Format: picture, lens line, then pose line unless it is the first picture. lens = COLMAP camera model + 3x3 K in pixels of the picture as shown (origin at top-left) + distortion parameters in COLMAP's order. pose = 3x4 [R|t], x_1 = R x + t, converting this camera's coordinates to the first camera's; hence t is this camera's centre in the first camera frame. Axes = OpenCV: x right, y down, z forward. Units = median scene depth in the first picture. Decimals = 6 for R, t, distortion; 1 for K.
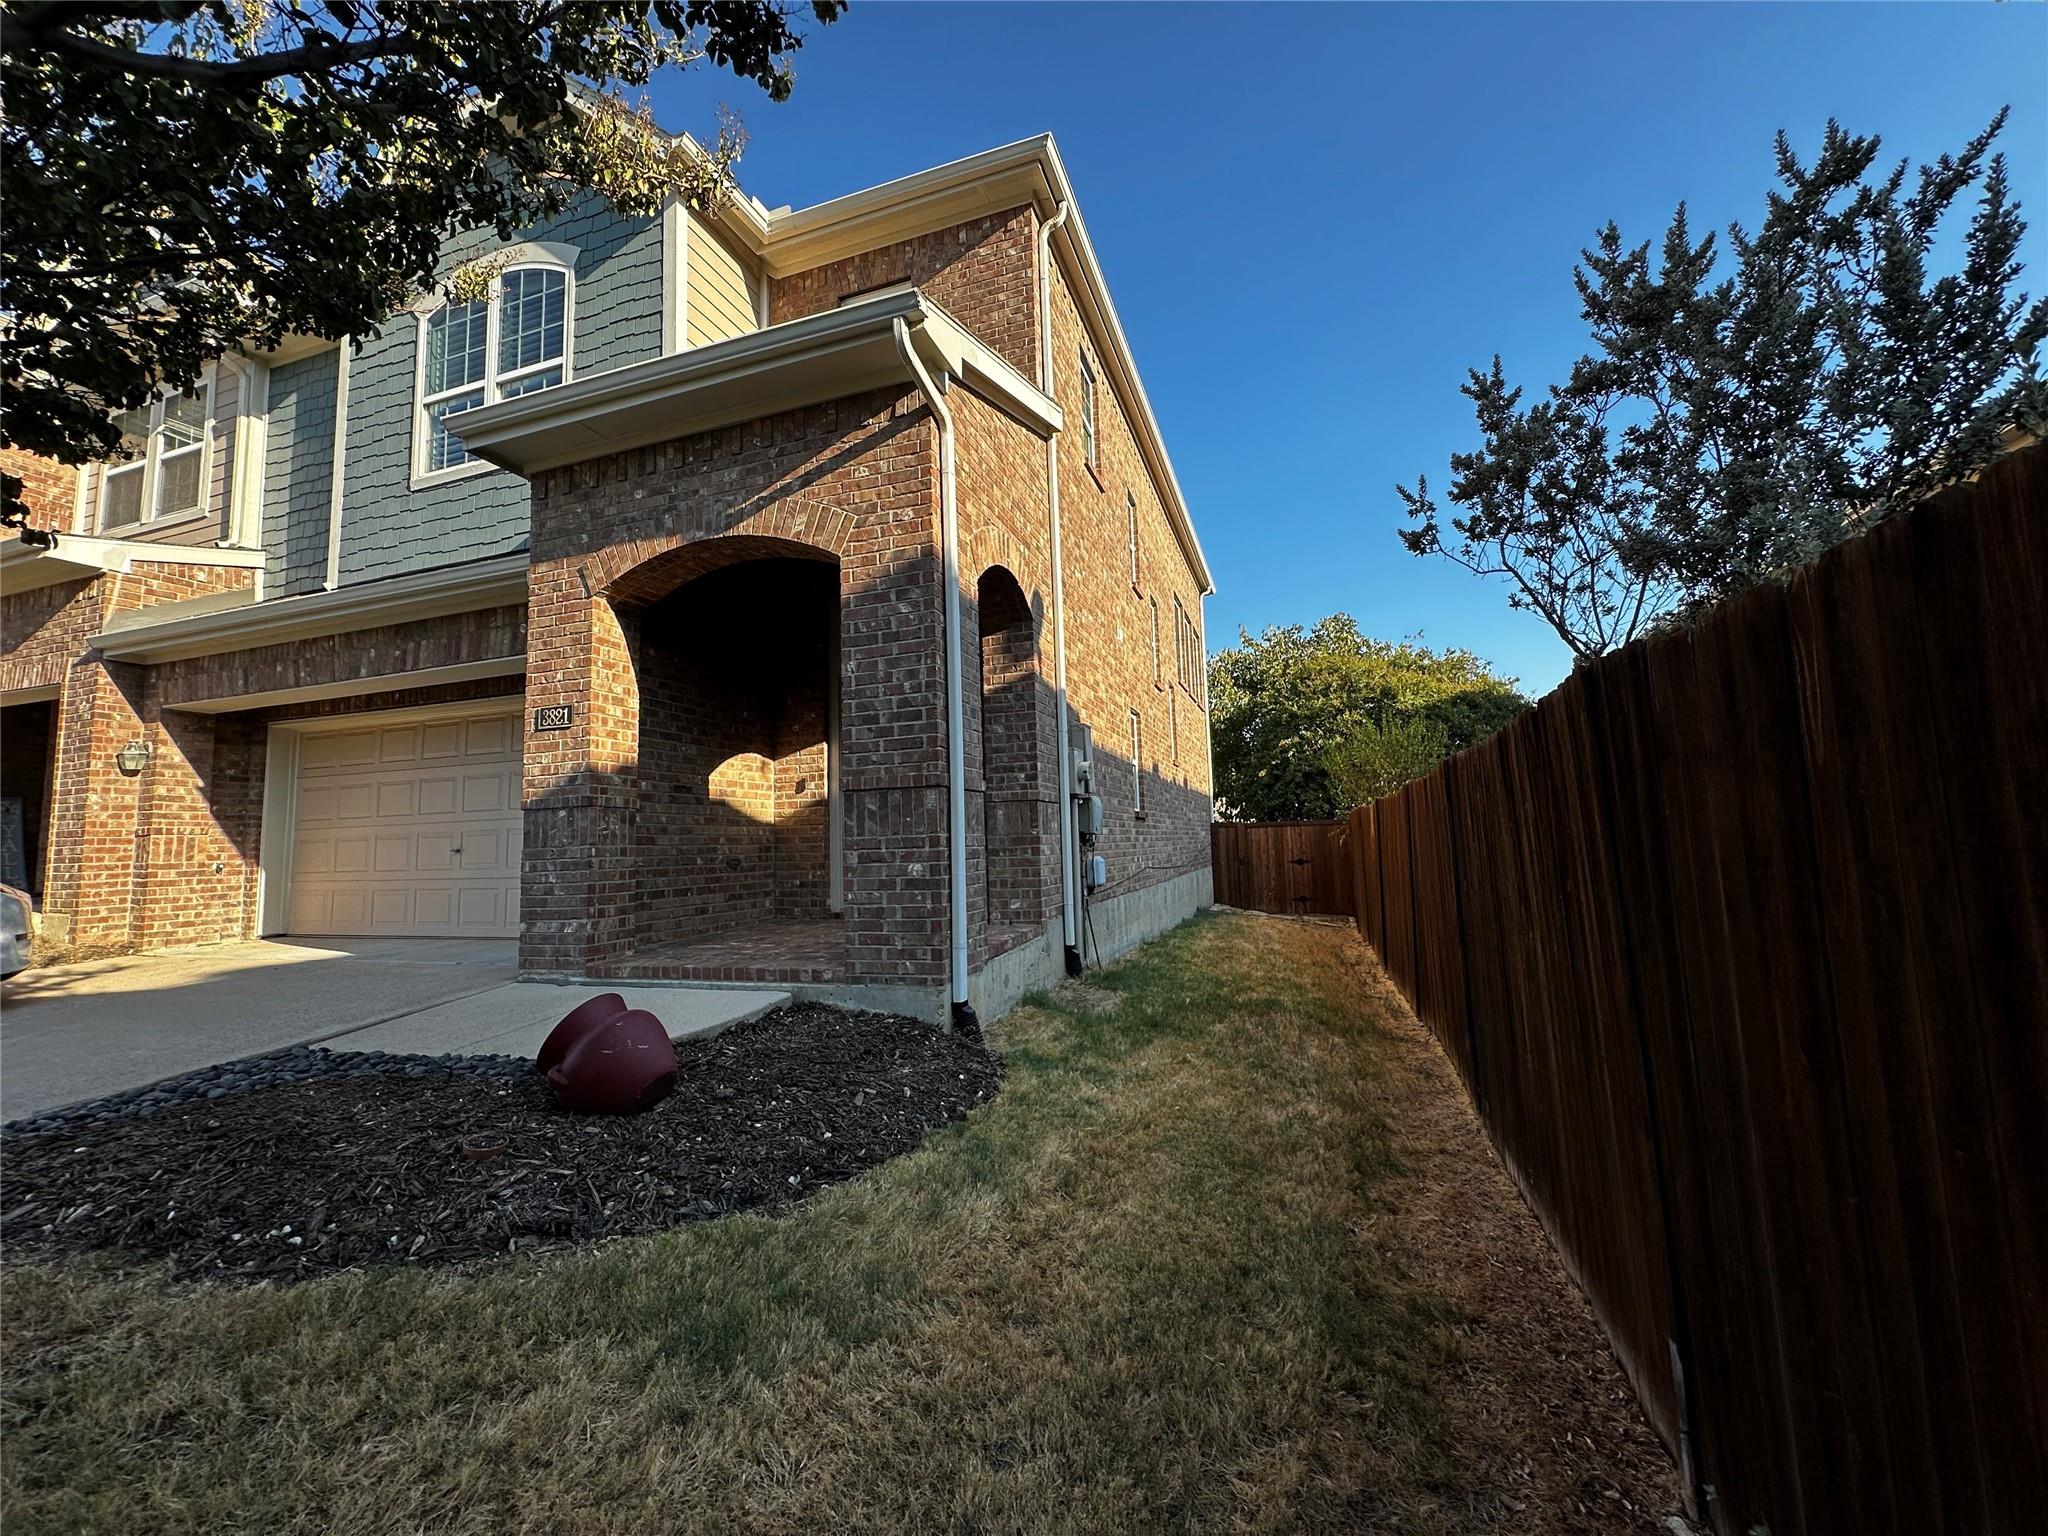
lens RADIAL K [[815.0, 0, 1020.2], [0, 815.0, 767.6], [0, 0, 1]] dist [-0.003953, 0.001379]
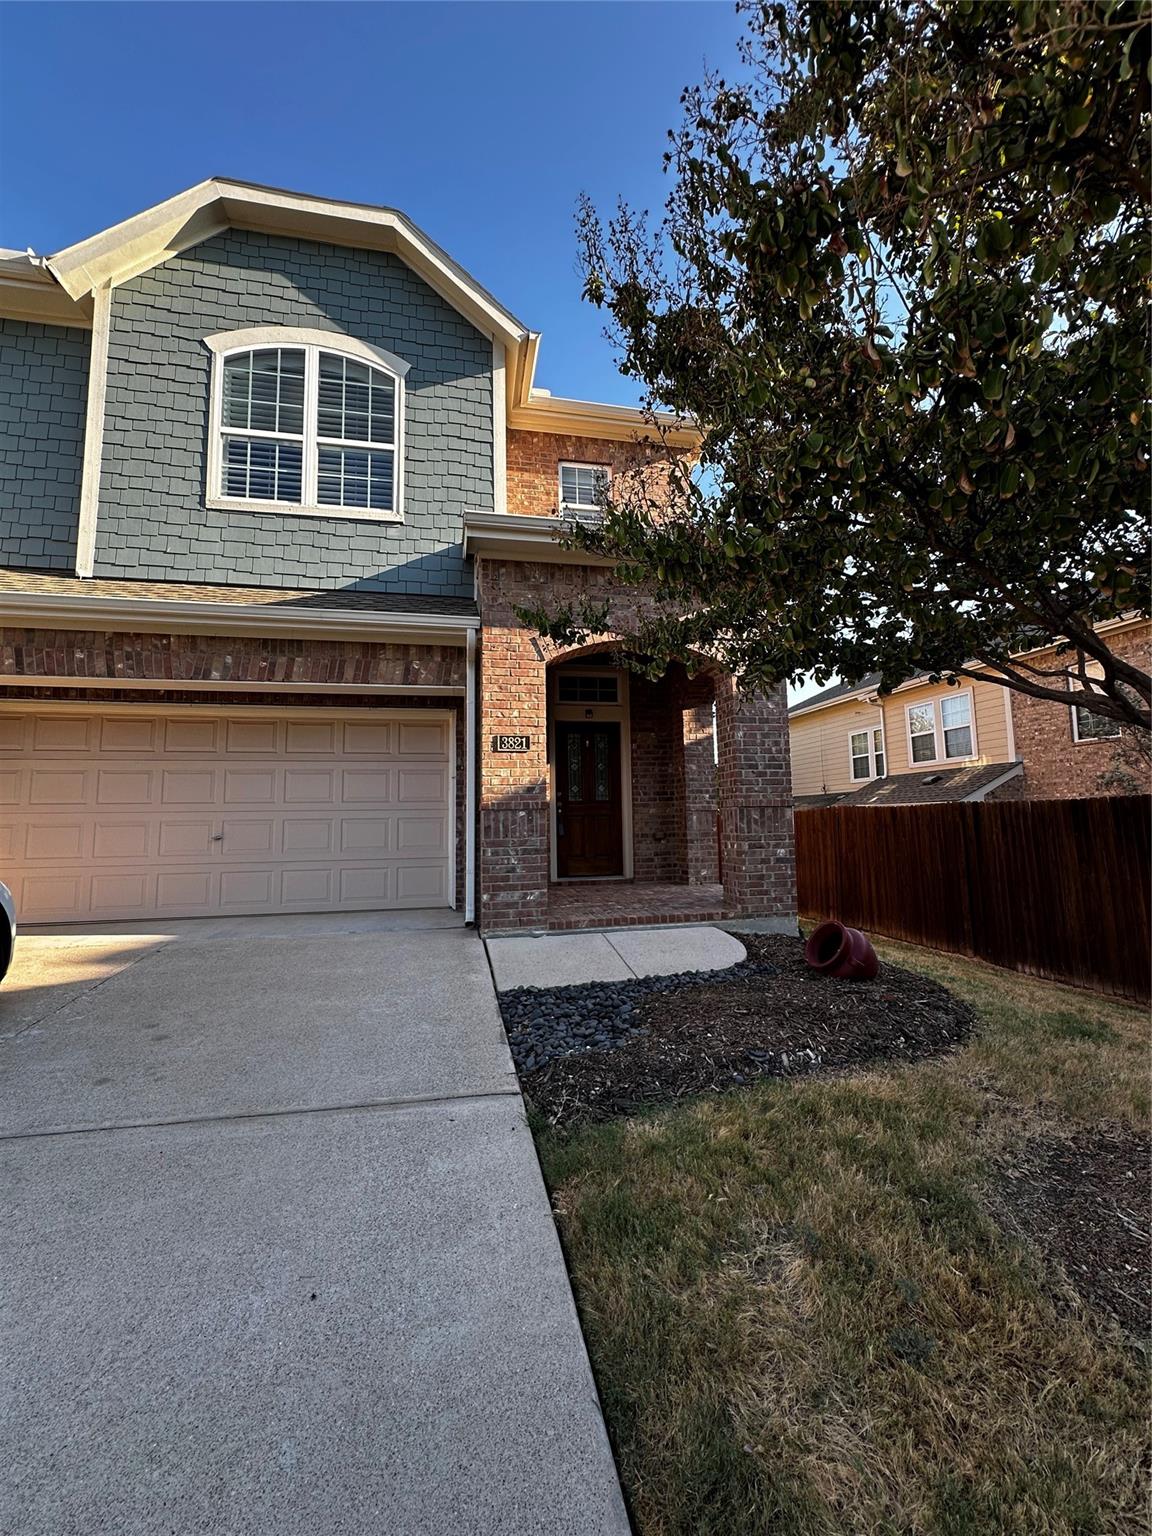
lens RADIAL K [[611.2, 0, 578.8], [0, 611.2, 764.5], [0, 0, 1]] dist [-0.003953, 0.001379]
pose [[0.857924, 0.065506, 0.509584, -1.021087], [-0.058373, 0.997844, -0.029995, -0.001748], [-0.510450, -0.004012, 0.859898, 0.056393]]
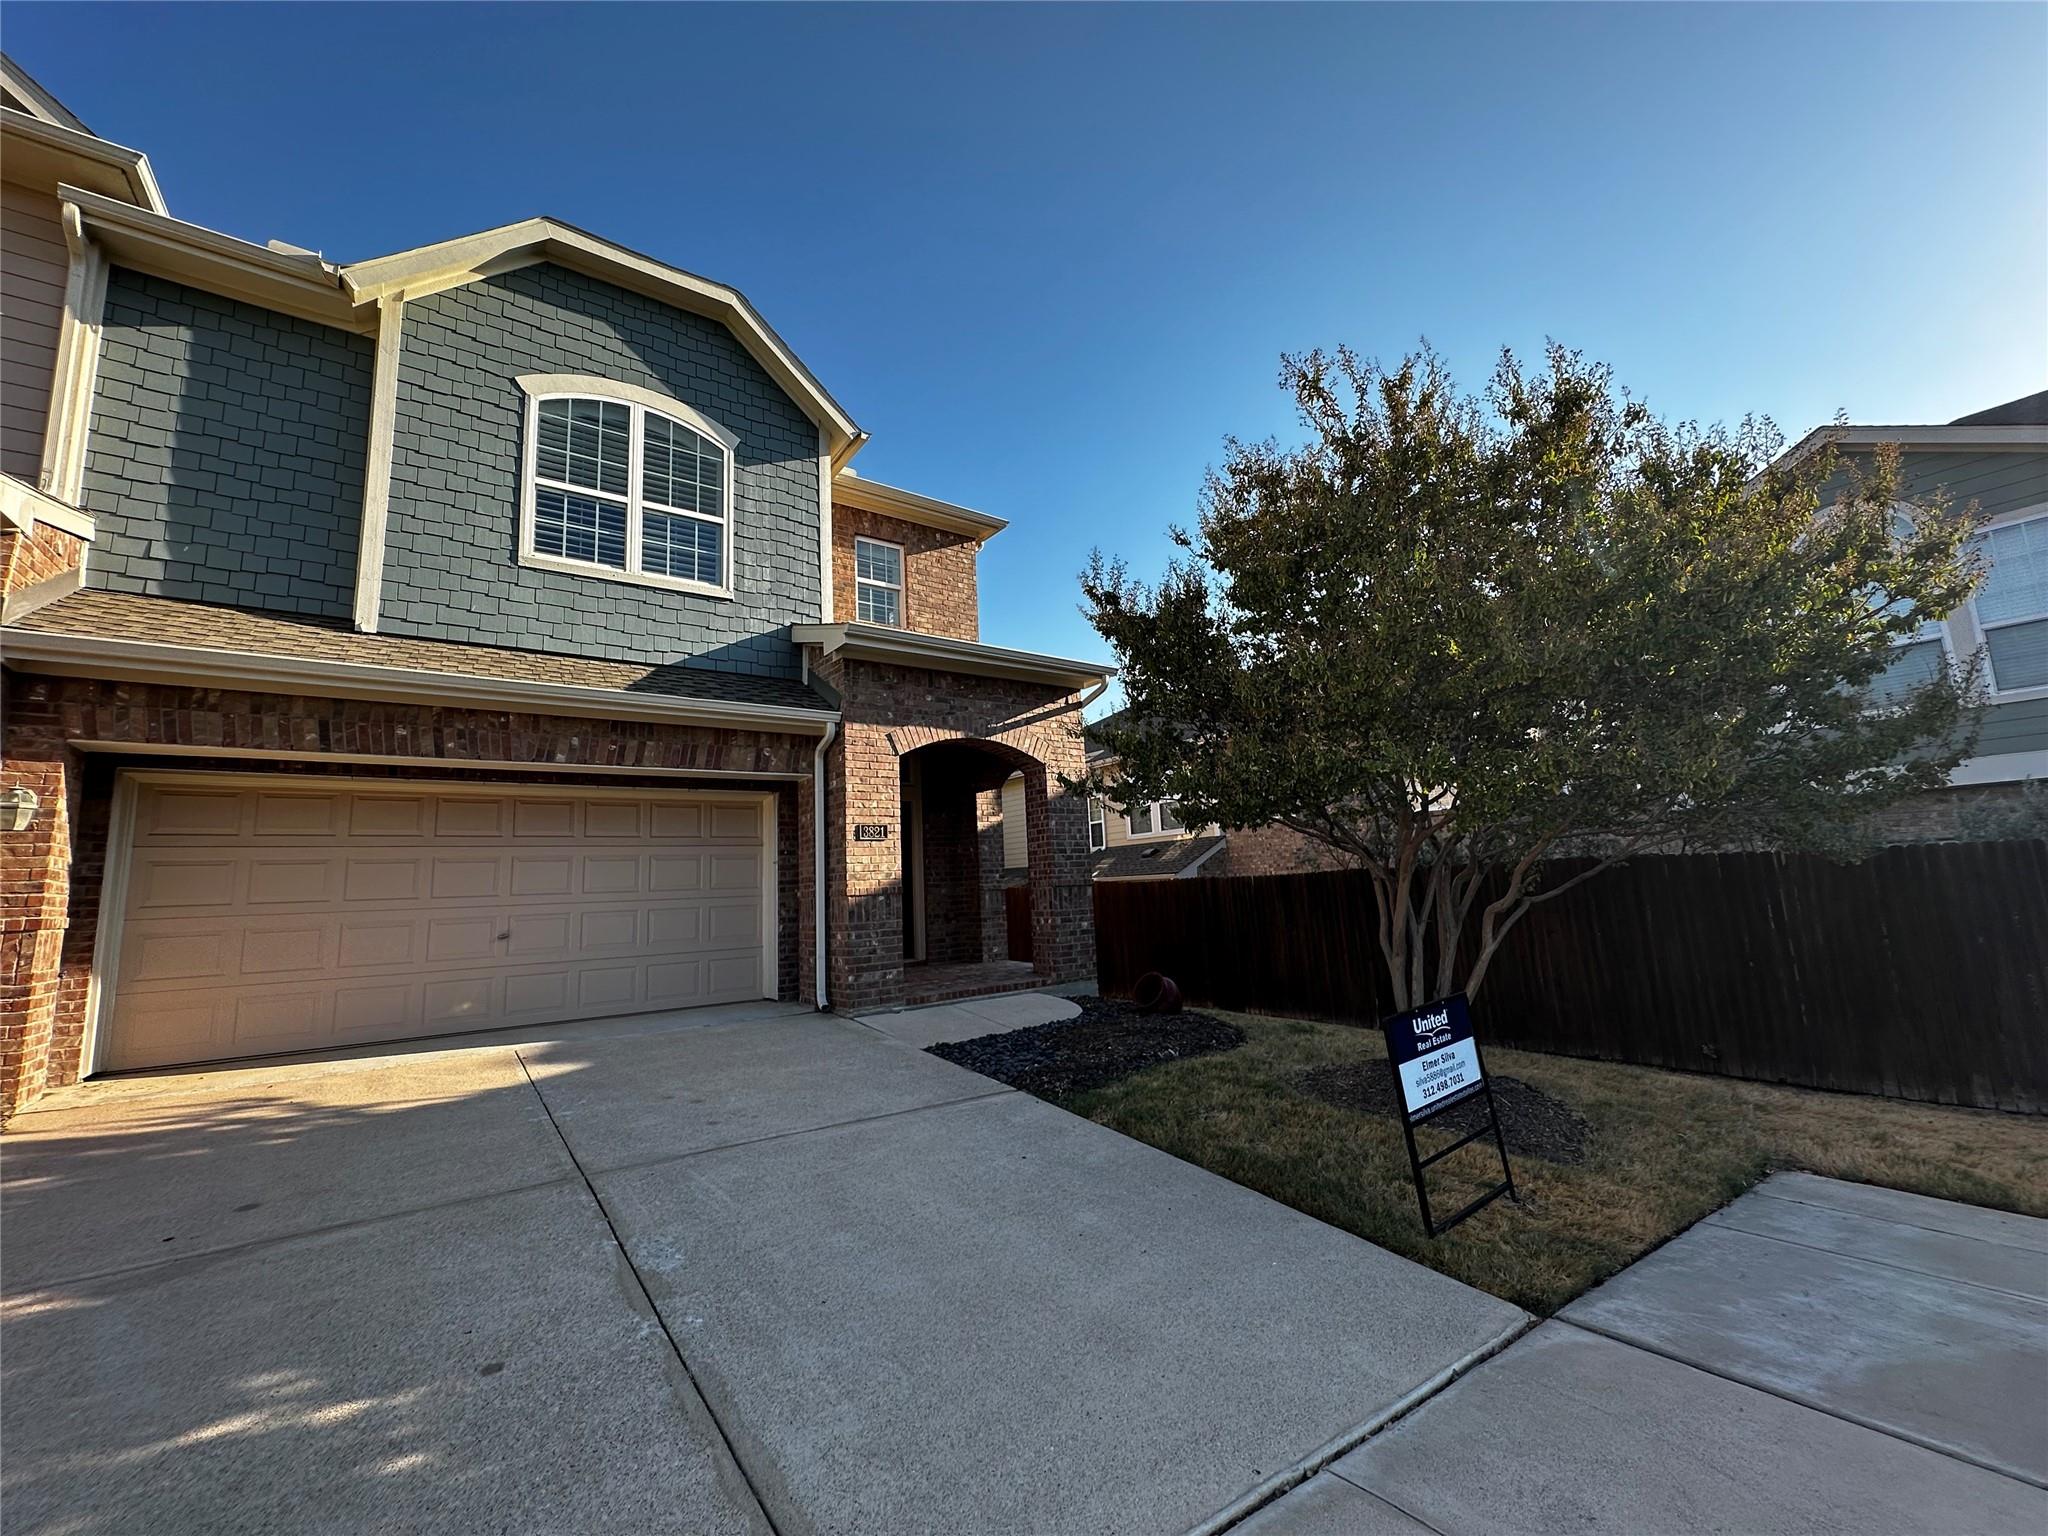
lens RADIAL K [[815.0, 0, 1019.9], [0, 815.0, 766.8], [0, 0, 1]] dist [-0.003953, 0.001379]
pose [[0.577227, 0.127703, 0.806536, -1.658801], [-0.049509, 0.991352, -0.121533, -0.013407], [-0.815081, 0.030221, 0.578558, -0.077486]]
